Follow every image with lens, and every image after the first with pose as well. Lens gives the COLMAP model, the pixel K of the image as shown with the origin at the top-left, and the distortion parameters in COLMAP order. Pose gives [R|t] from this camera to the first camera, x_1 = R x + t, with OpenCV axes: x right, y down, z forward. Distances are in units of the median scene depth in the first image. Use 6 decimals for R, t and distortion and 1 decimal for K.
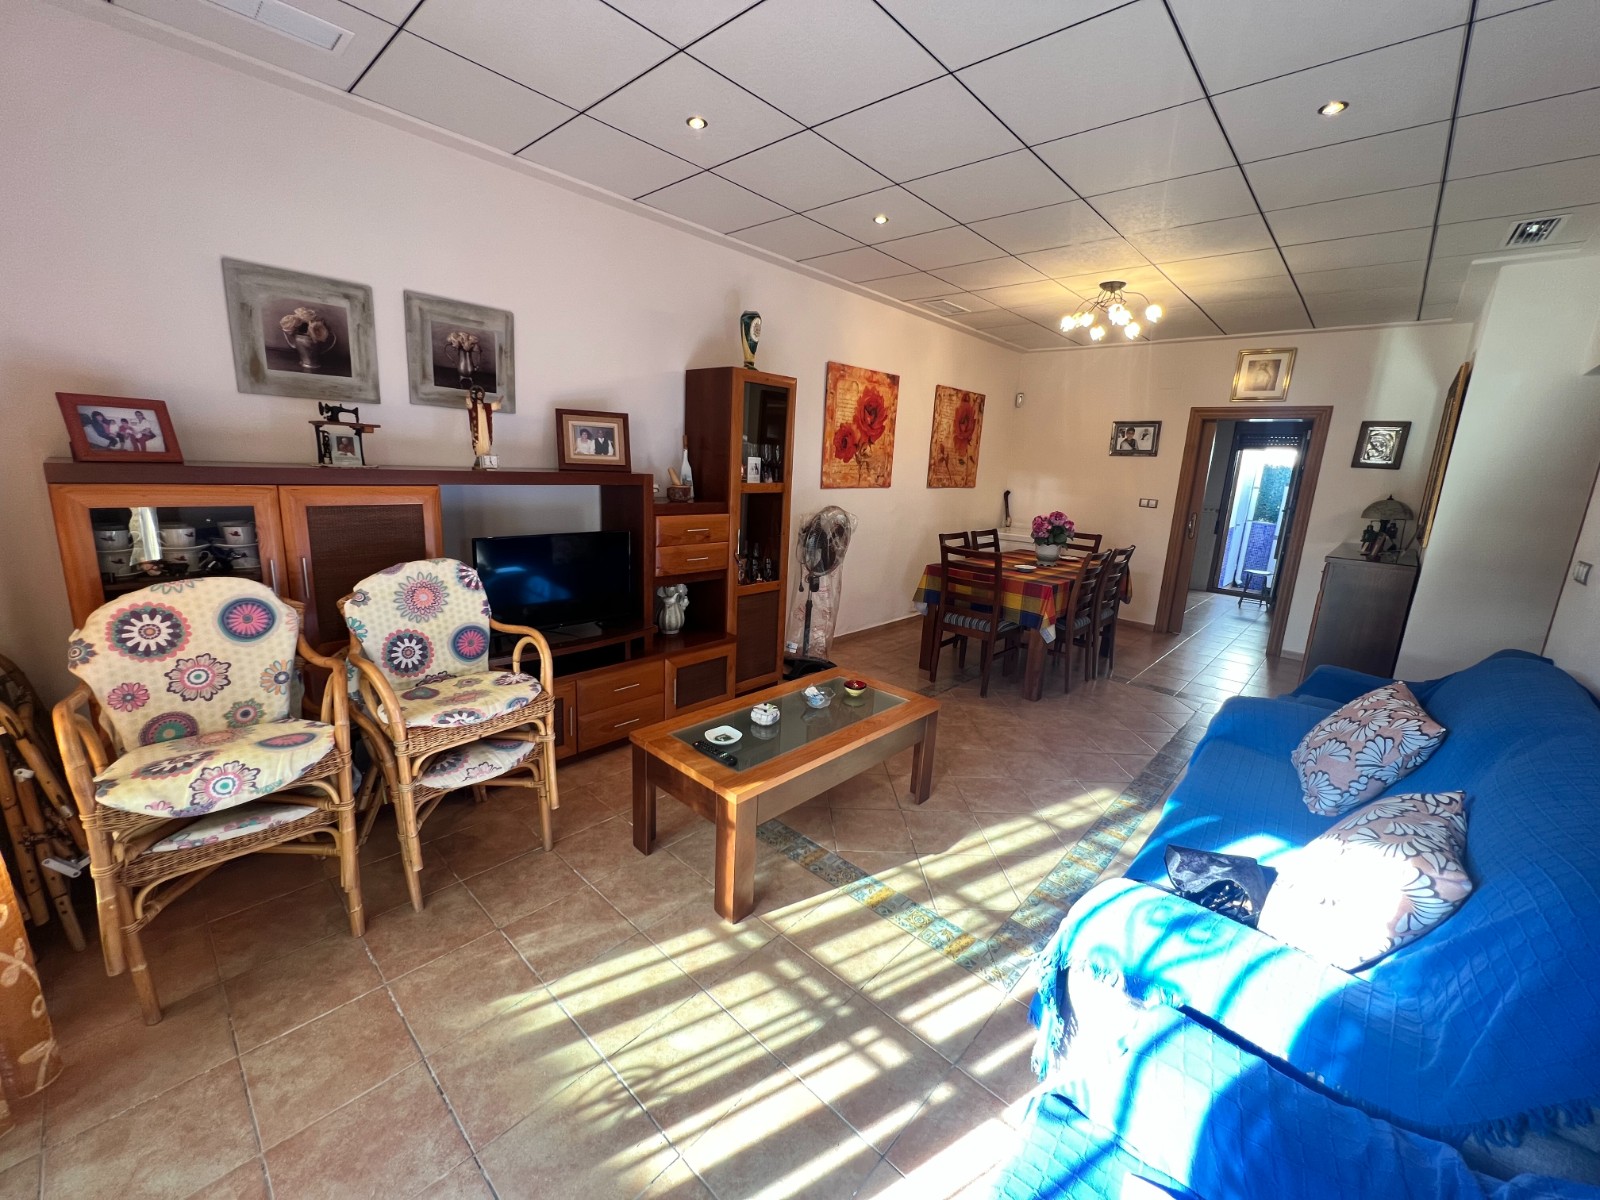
lens RADIAL K [[638.4, 0, 795.2], [0, 638.4, 593.2], [0, 0, 1]] dist [-0.002311, 0.000388]
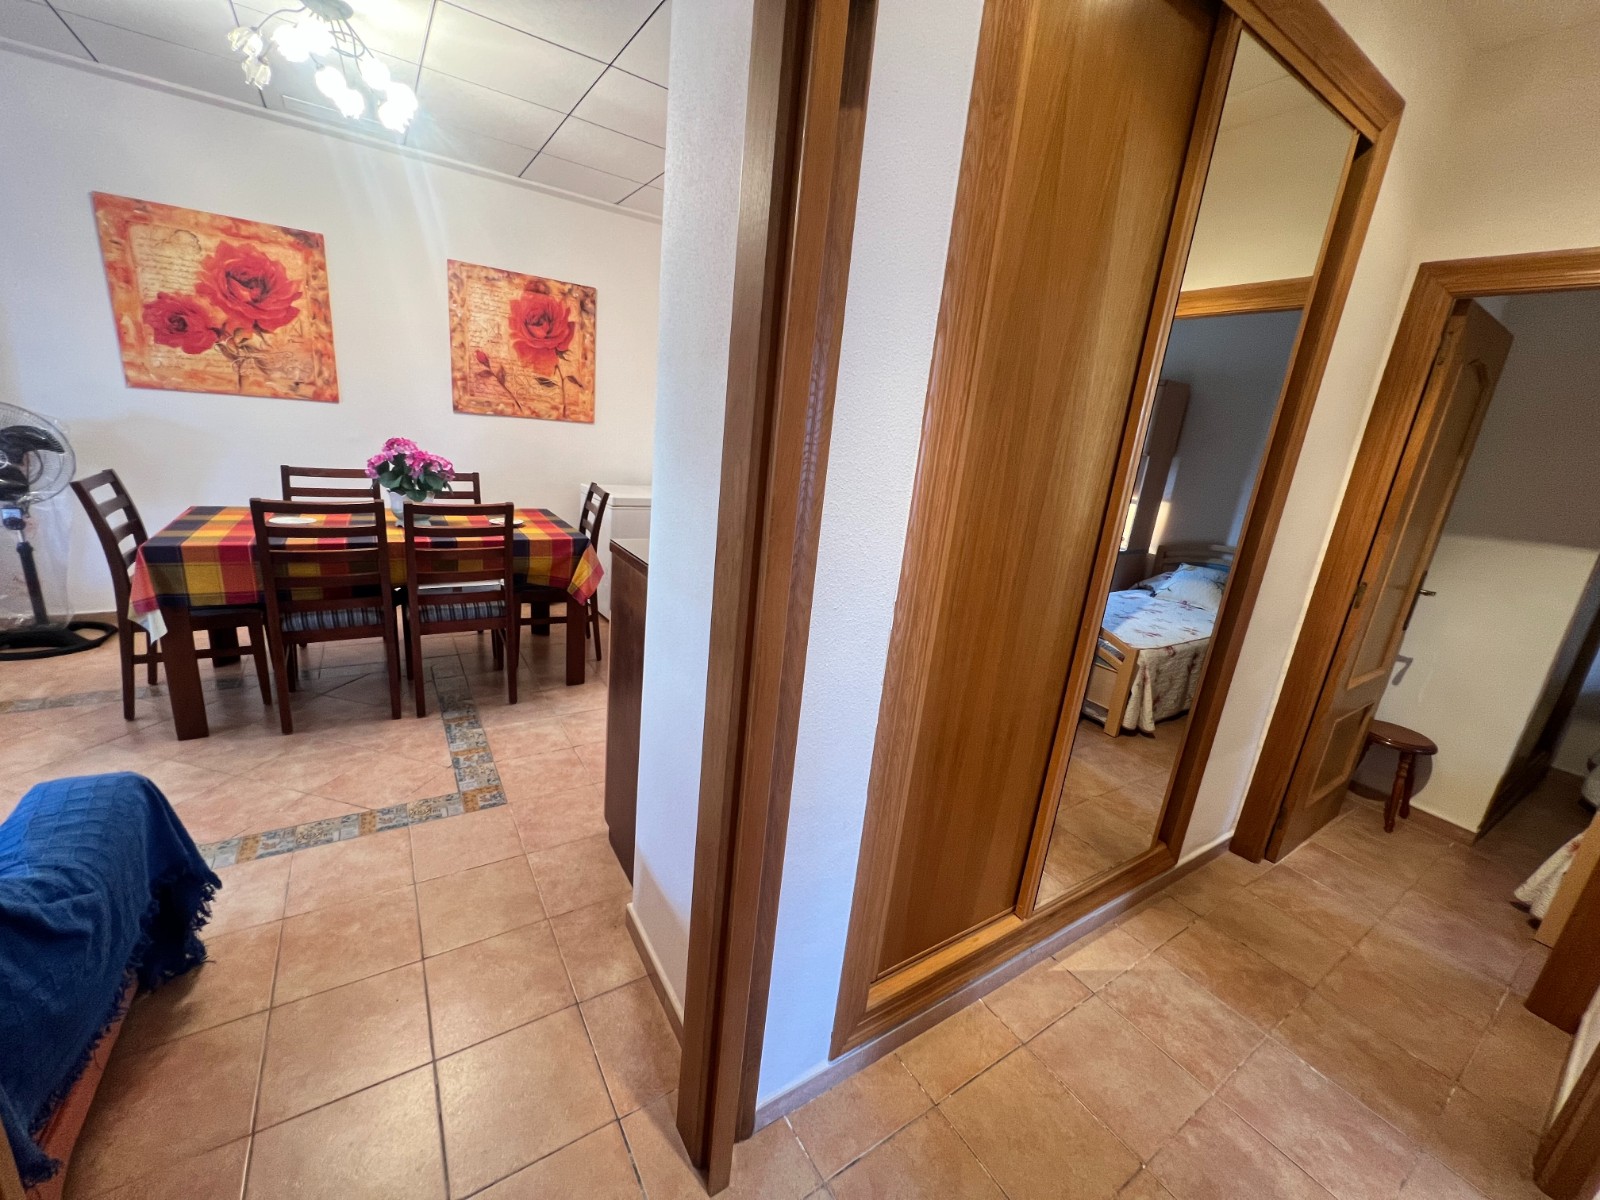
lens RADIAL K [[638.4, 0, 795.2], [0, 638.4, 593.2], [0, 0, 1]] dist [-0.002311, 0.000388]
pose [[0.970090, 0.108718, -0.217040, 0.976563], [-0.100258, 0.993722, 0.049651, -0.051009], [0.221075, -0.026406, 0.974899, 0.506652]]
